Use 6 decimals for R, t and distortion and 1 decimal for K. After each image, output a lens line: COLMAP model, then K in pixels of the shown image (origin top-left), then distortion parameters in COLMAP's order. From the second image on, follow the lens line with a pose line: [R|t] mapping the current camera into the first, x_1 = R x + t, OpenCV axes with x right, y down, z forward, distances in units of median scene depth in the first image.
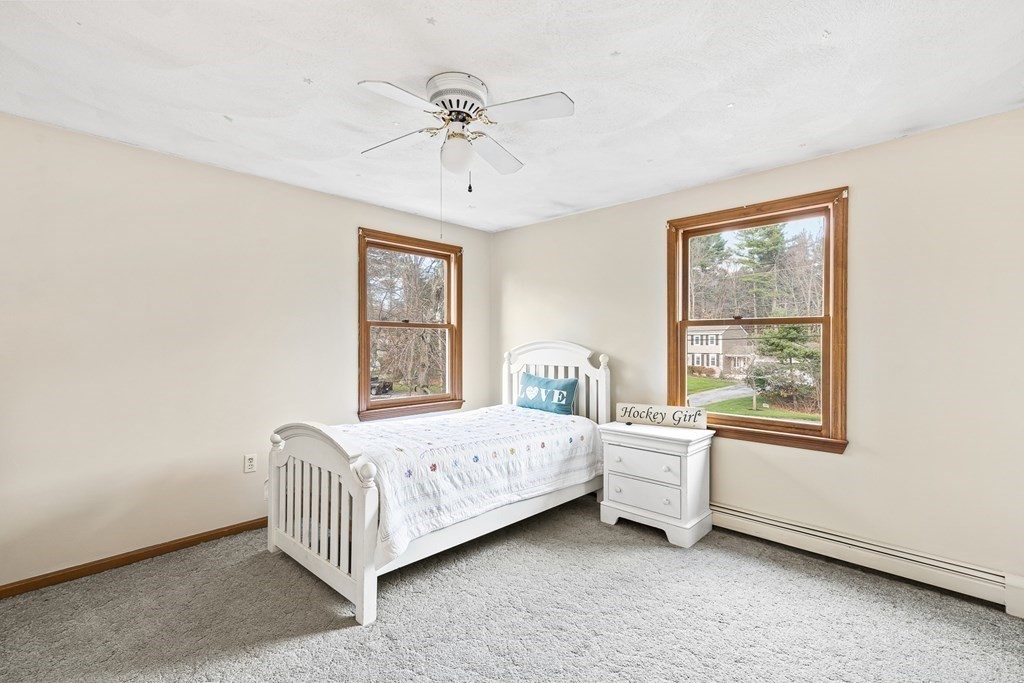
lens RADIAL K [[460.8, 0, 506.7], [0, 460.8, 343.4], [0, 0, 1]] dist [0.014865, 0.000520]
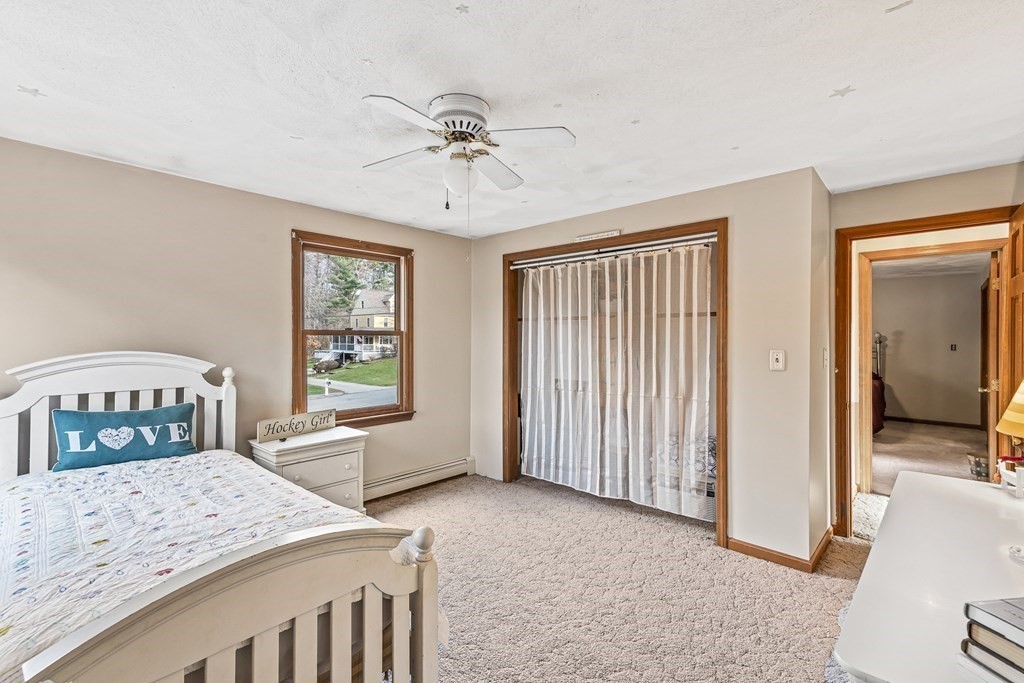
lens RADIAL K [[472.8, 0, 511.9], [0, 472.8, 333.2], [0, 0, 1]] dist [0.017014, 0.000978]
pose [[-0.036818, 0.011300, 0.999258, -0.834401], [0.005852, 0.999921, -0.011092, -0.031336], [-0.999305, 0.005440, -0.036881, 0.681291]]
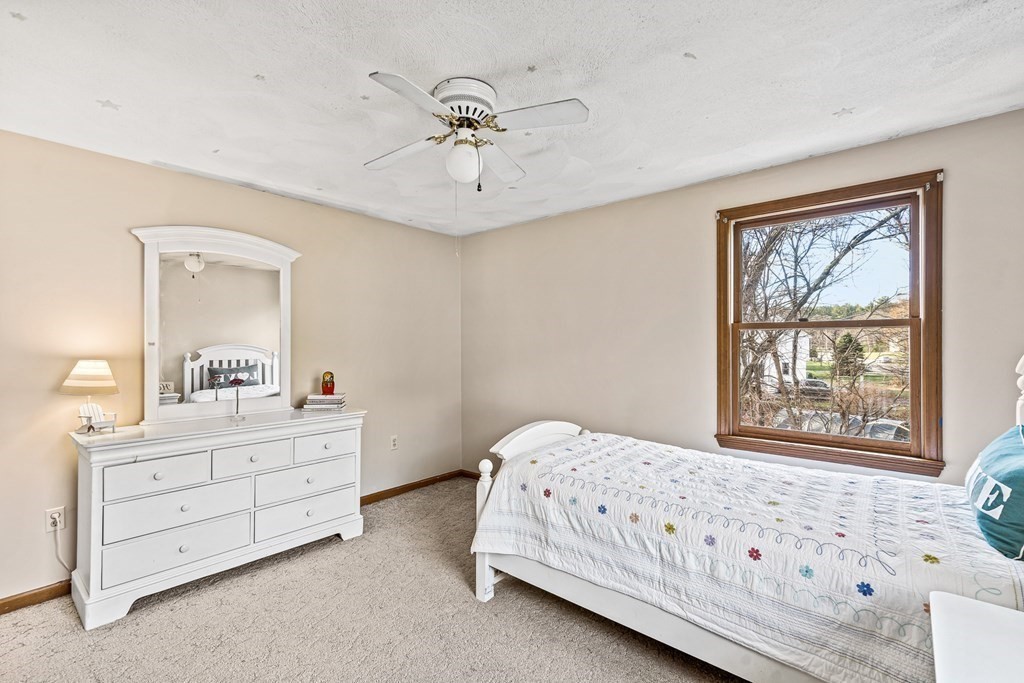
lens RADIAL K [[460.8, 0, 506.7], [0, 460.8, 343.4], [0, 0, 1]] dist [0.014865, 0.000520]
pose [[0.061666, -0.004337, -0.998087, 0.633017], [0.000579, 0.999991, -0.004310, -0.014496], [0.998097, -0.000312, 0.061668, 0.751256]]
